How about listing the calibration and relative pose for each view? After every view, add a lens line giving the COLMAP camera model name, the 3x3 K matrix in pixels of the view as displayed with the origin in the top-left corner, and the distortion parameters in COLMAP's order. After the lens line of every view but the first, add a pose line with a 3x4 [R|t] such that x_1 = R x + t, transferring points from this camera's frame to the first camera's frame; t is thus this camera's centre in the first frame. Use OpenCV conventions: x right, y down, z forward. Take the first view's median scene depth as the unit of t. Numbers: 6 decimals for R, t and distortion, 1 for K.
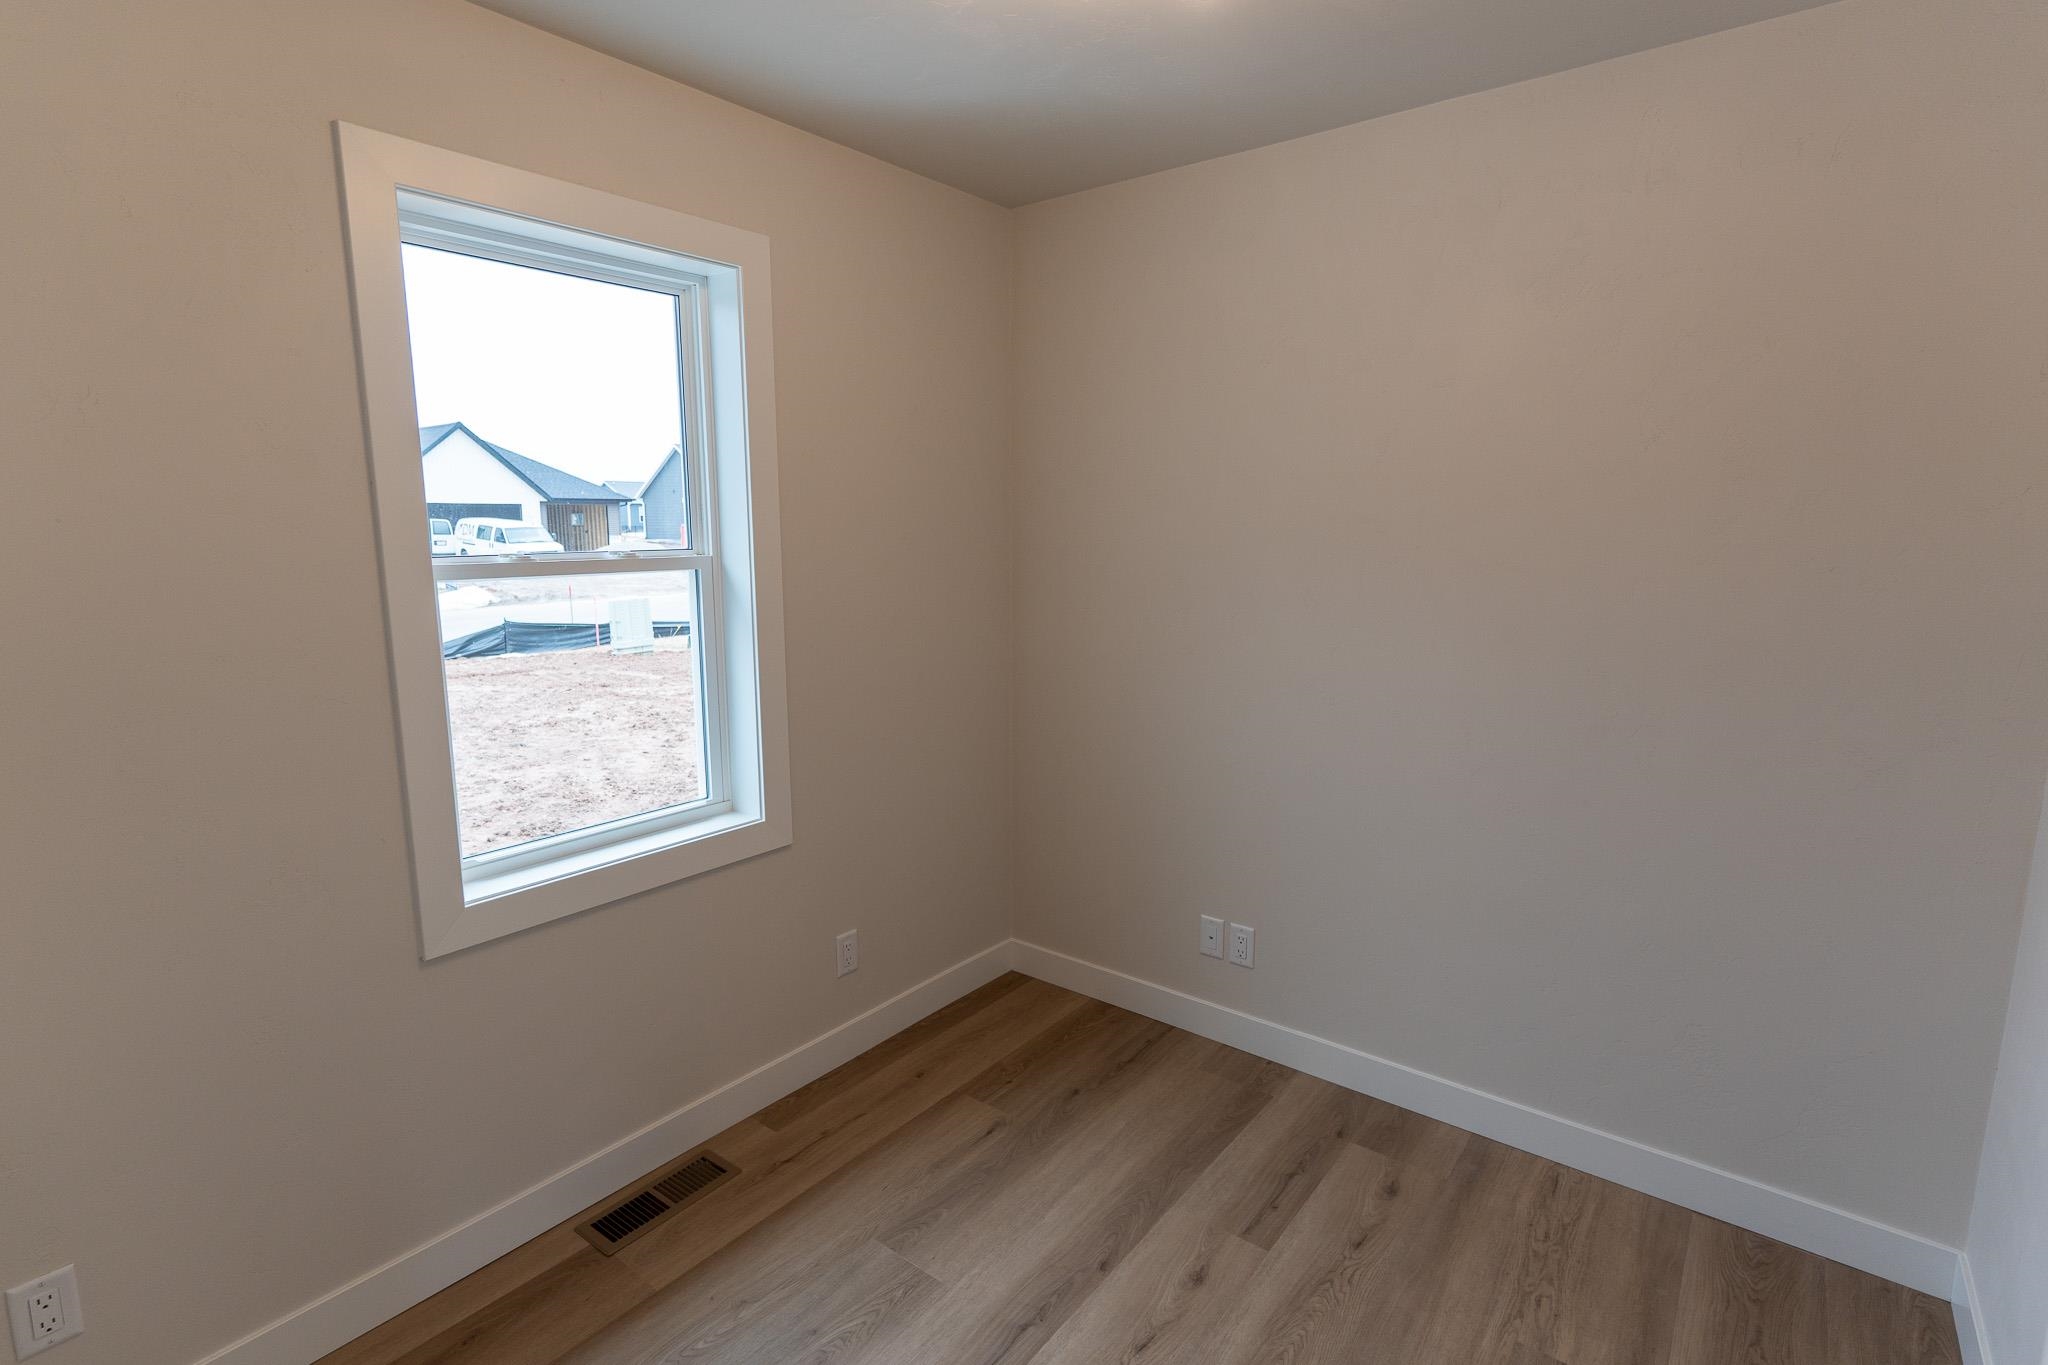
lens RADIAL K [[979.3, 0, 1016.3], [0, 979.3, 682.4], [0, 0, 1]] dist [0.001702, 0.000411]
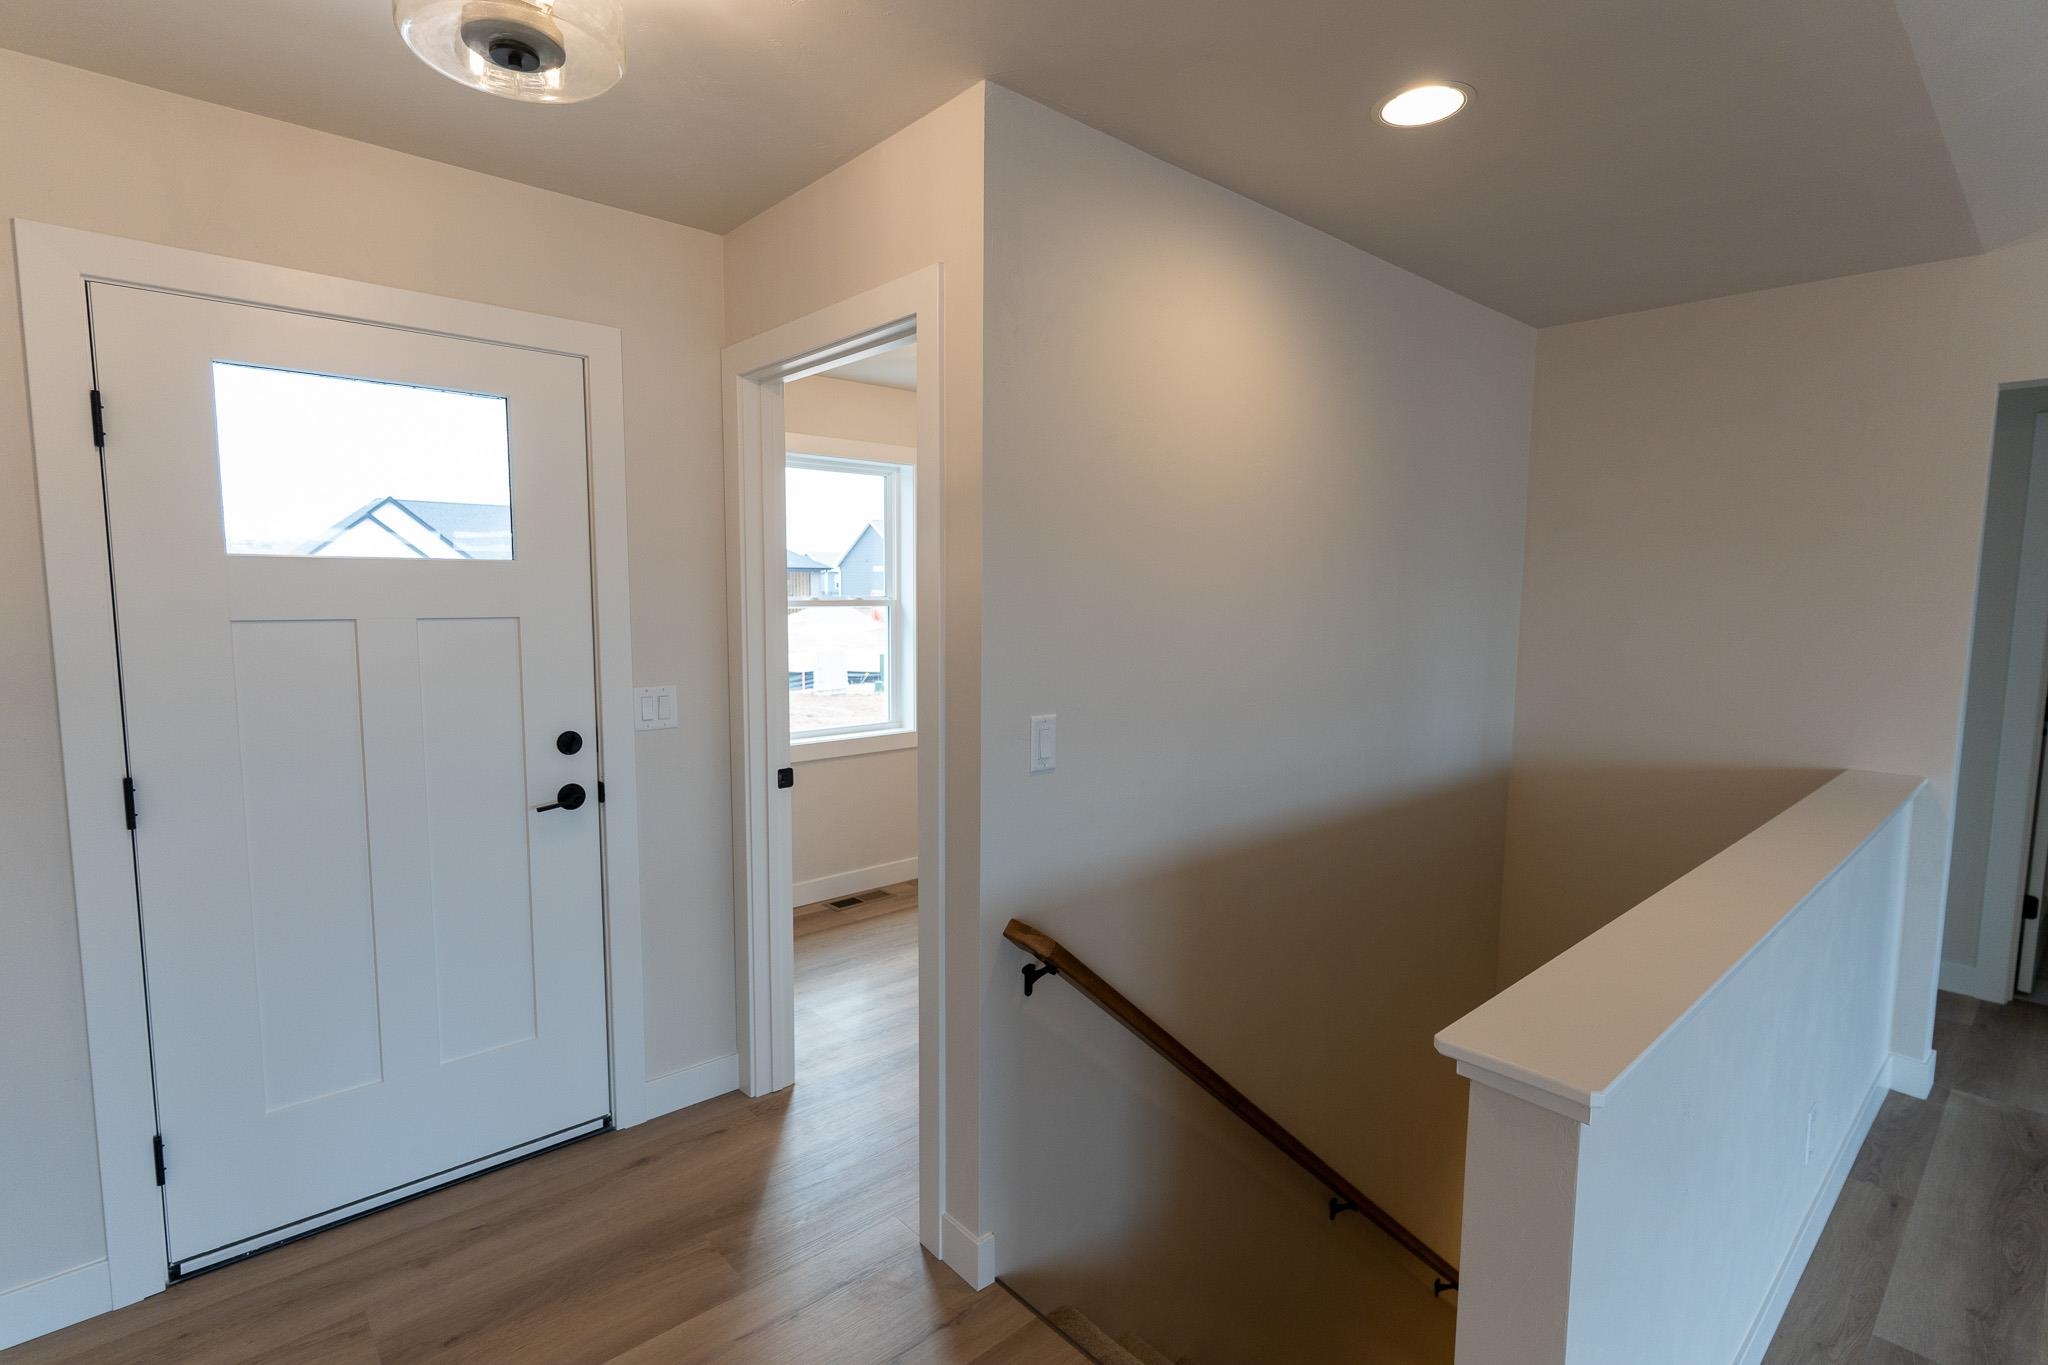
lens RADIAL K [[979.3, 0, 1016.3], [0, 979.3, 682.4], [0, 0, 1]] dist [0.001702, 0.000411]
pose [[0.983938, 0.023236, -0.176993, 0.045137], [-0.035305, 0.997237, -0.065353, 0.025062], [0.174985, 0.070552, 0.982040, -0.142141]]
